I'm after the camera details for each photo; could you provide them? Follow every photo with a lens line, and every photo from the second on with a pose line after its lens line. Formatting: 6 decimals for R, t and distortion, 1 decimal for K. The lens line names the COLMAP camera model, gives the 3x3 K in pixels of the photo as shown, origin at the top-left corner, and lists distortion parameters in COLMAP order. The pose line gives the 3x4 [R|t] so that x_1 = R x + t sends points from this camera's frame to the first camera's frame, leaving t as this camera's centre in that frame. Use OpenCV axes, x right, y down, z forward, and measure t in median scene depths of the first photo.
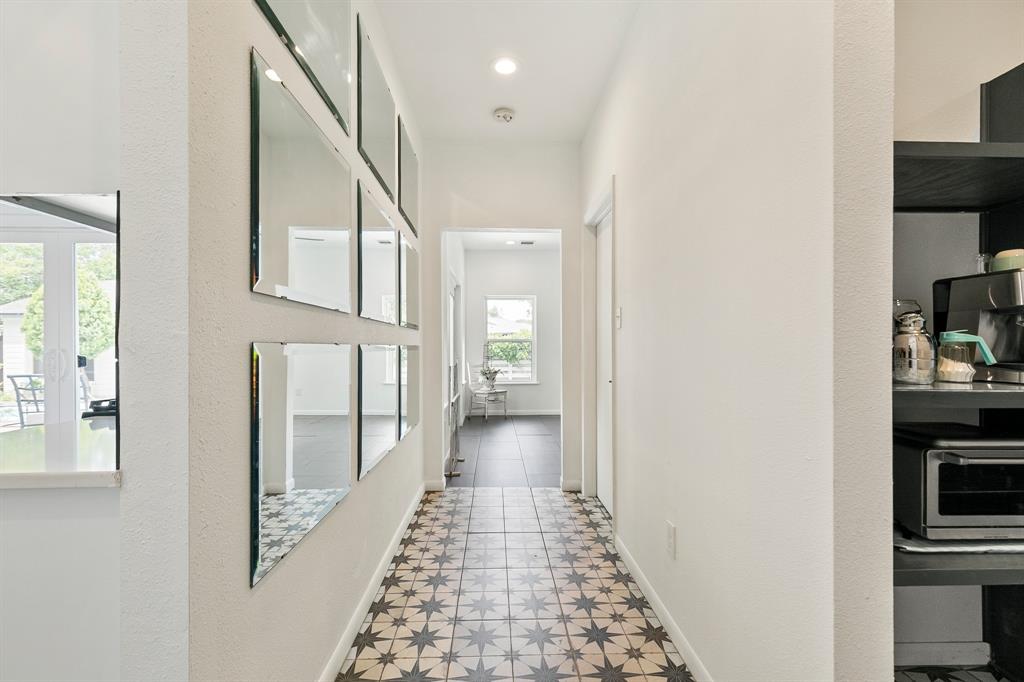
lens RADIAL K [[466.0, 0, 508.1], [0, 466.0, 349.5], [0, 0, 1]] dist [0.002000, 0.000773]
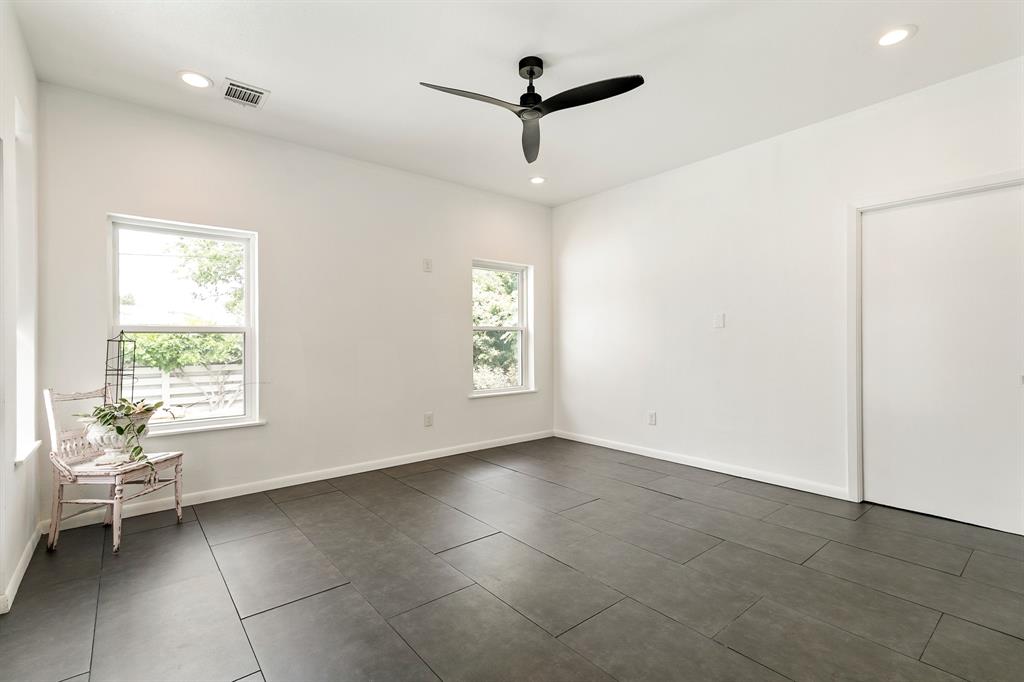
lens RADIAL K [[466.0, 0, 512.7], [0, 466.0, 340.1], [0, 0, 1]] dist [0.002000, 0.000773]
pose [[0.790395, 0.000971, 0.612597, -0.023138], [0.008617, 0.999882, -0.012703, -0.001541], [-0.612537, 0.015319, 0.790293, 0.487258]]
